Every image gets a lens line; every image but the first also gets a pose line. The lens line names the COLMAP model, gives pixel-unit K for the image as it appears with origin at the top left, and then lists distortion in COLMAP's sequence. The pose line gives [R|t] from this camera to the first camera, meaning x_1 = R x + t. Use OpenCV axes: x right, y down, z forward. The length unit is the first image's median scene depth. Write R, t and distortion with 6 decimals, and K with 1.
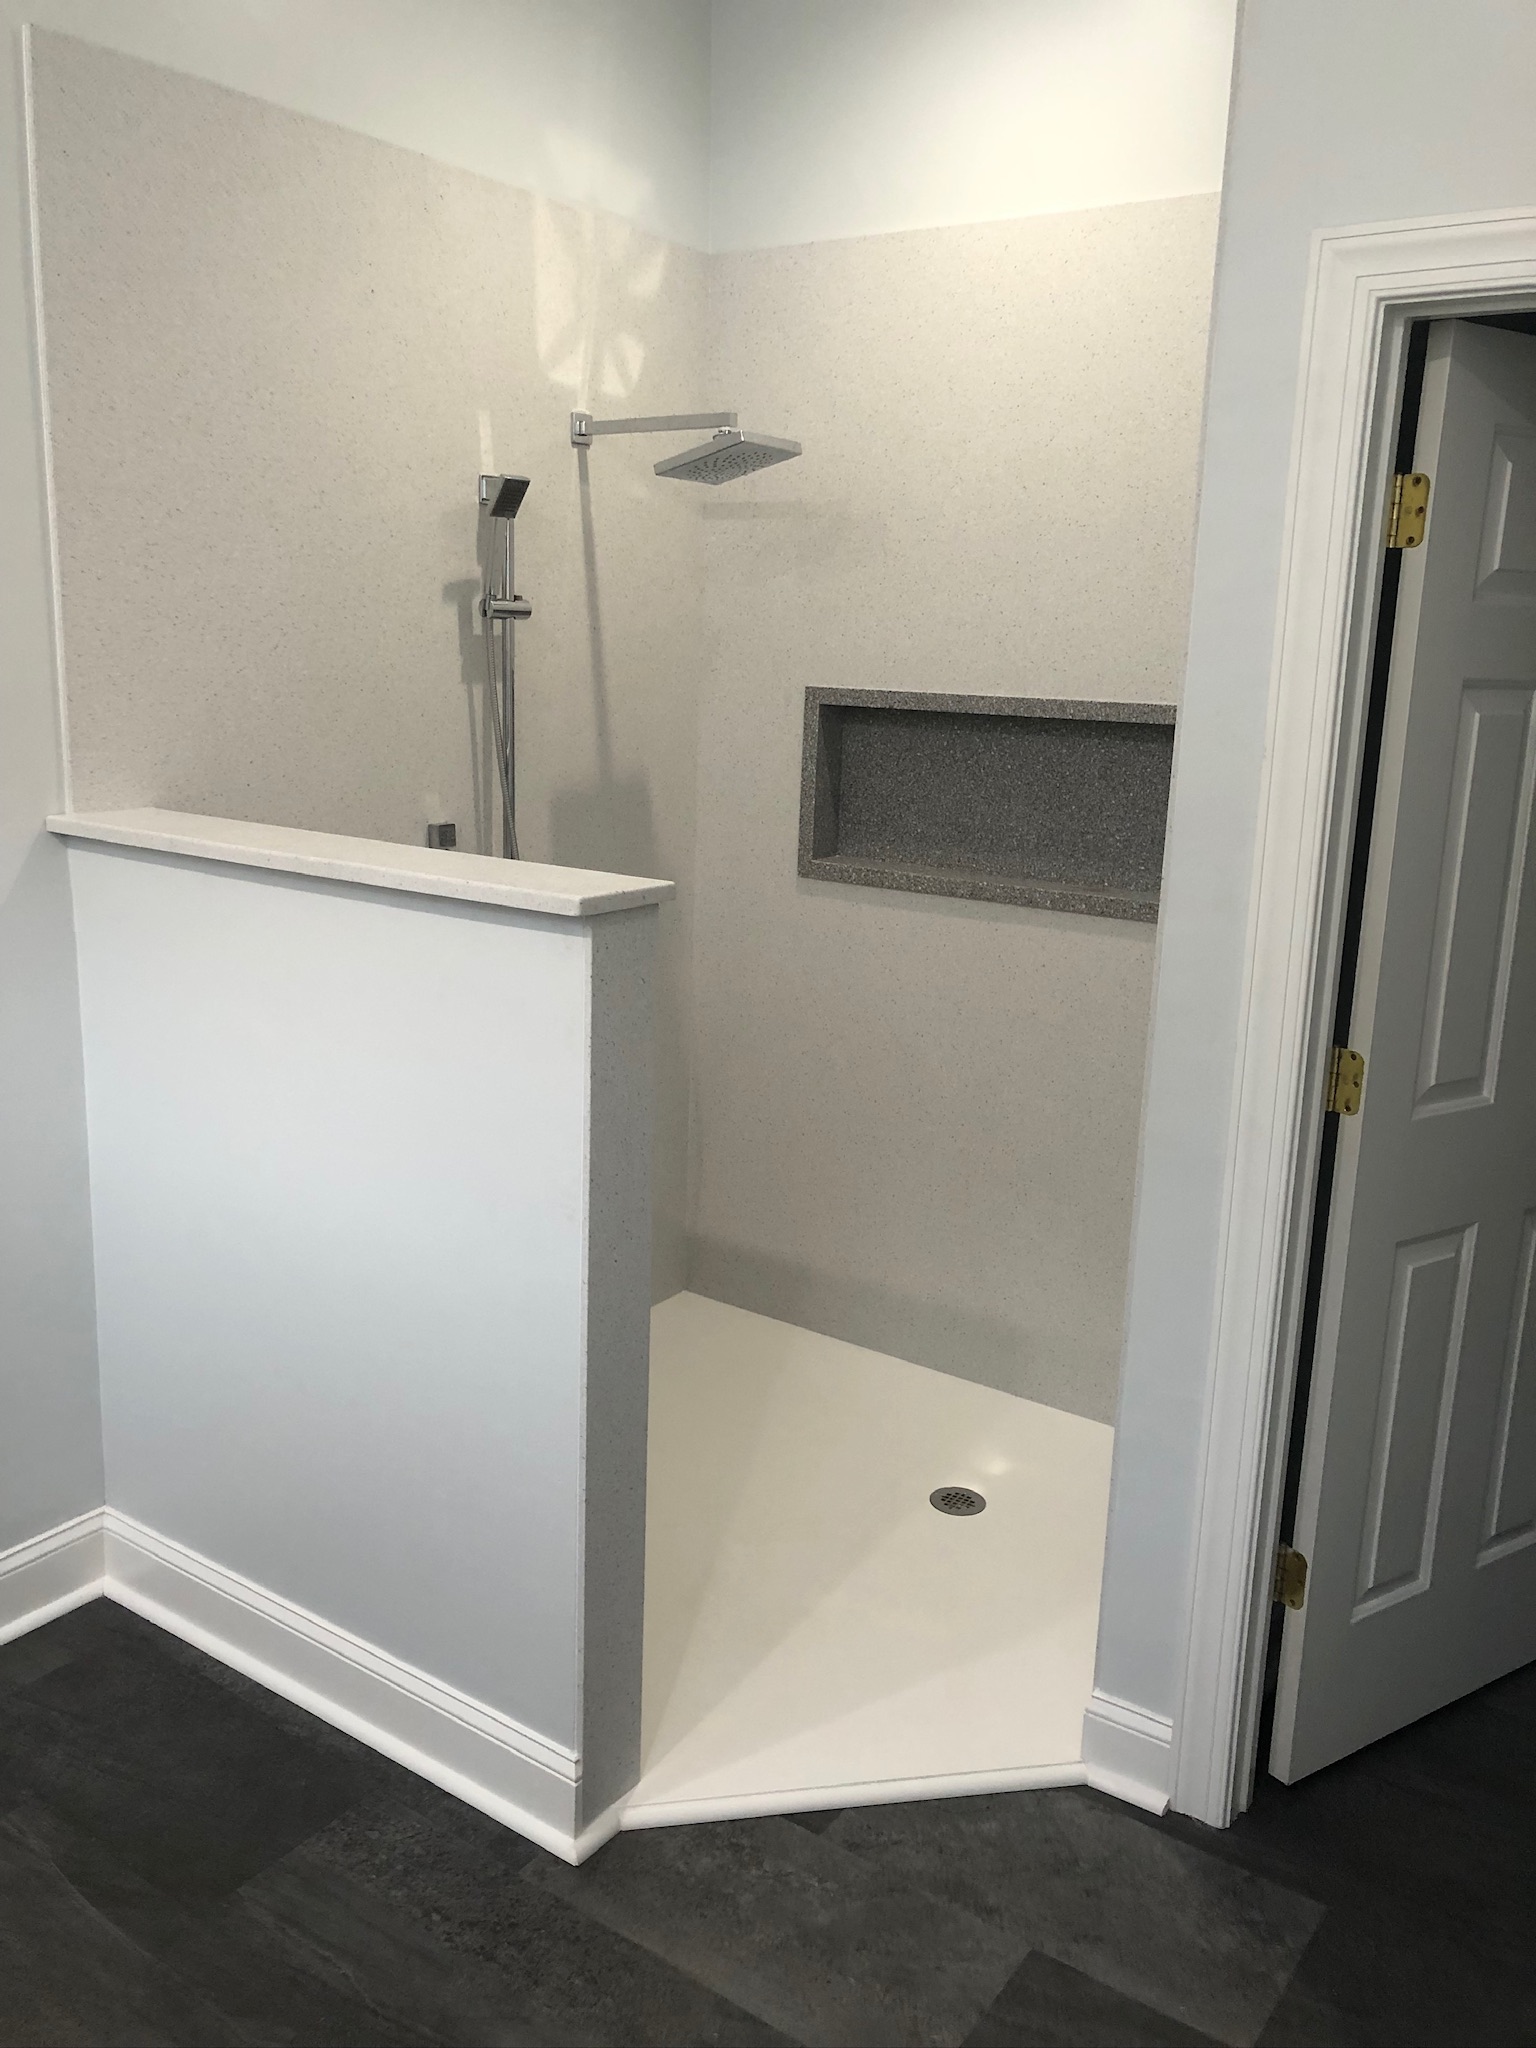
lens RADIAL K [[1679.1, 0, 768.6], [0, 1679.1, 1028.0], [0, 0, 1]] dist [0.025223, -0.004493]
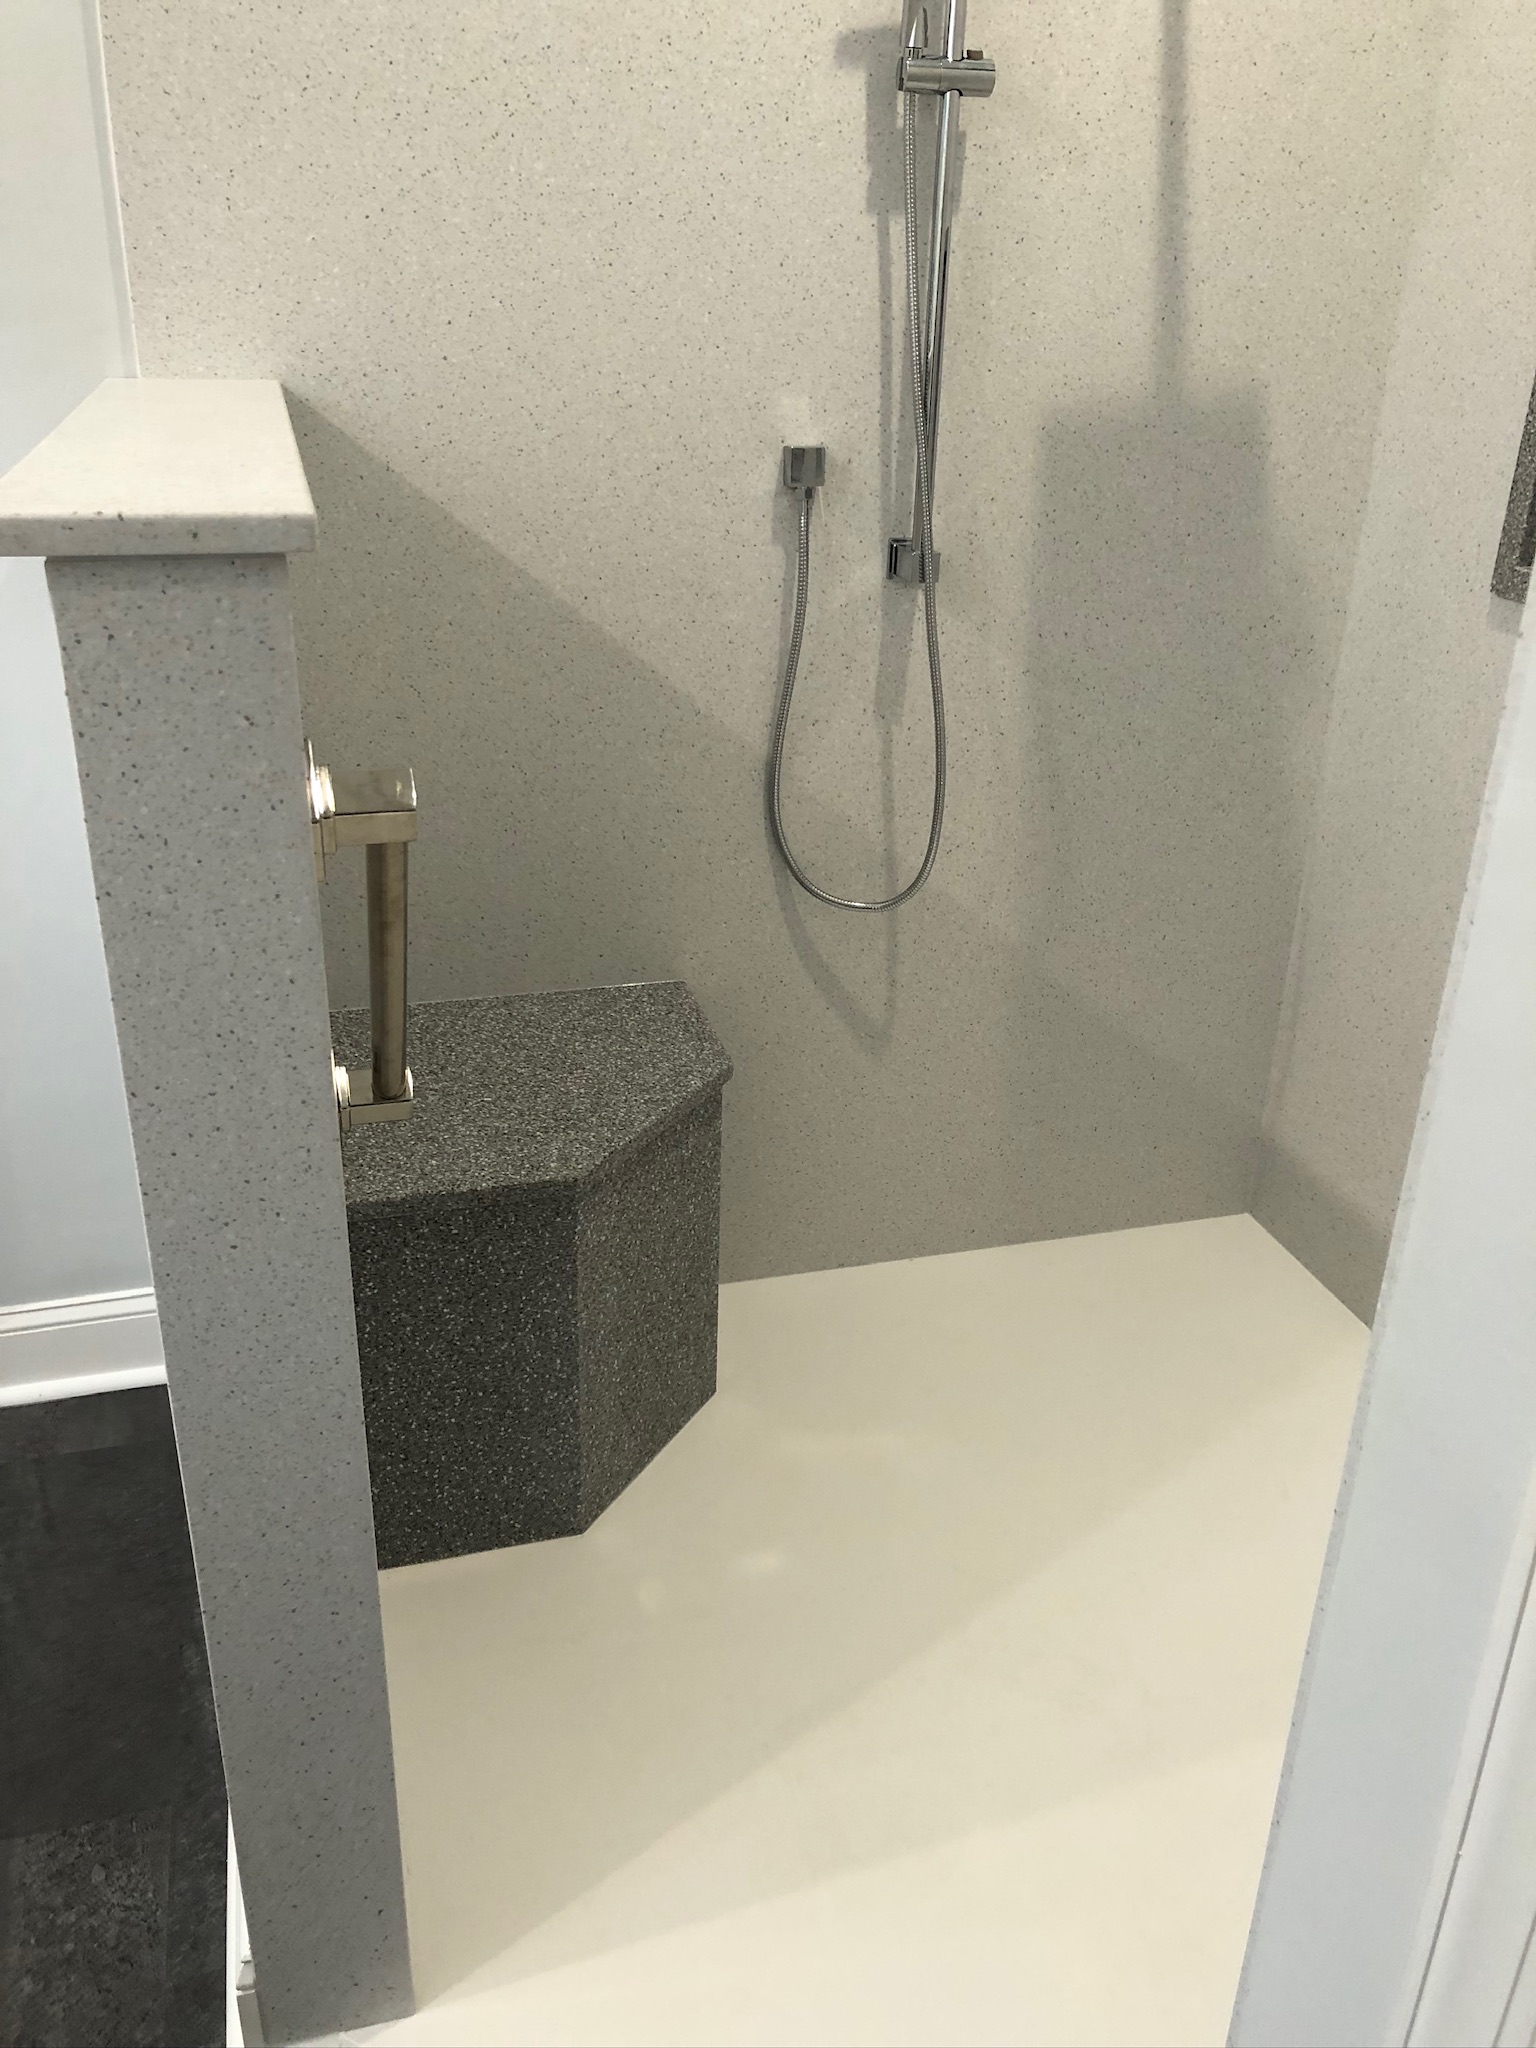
lens RADIAL K [[1679.1, 0, 768.4], [0, 1679.1, 1014.1], [0, 0, 1]] dist [0.025223, -0.004493]
pose [[0.774944, 0.245981, -0.582198, 0.222711], [-0.147052, 0.966049, 0.212425, -0.046126], [0.614685, -0.079004, 0.784806, 0.462301]]
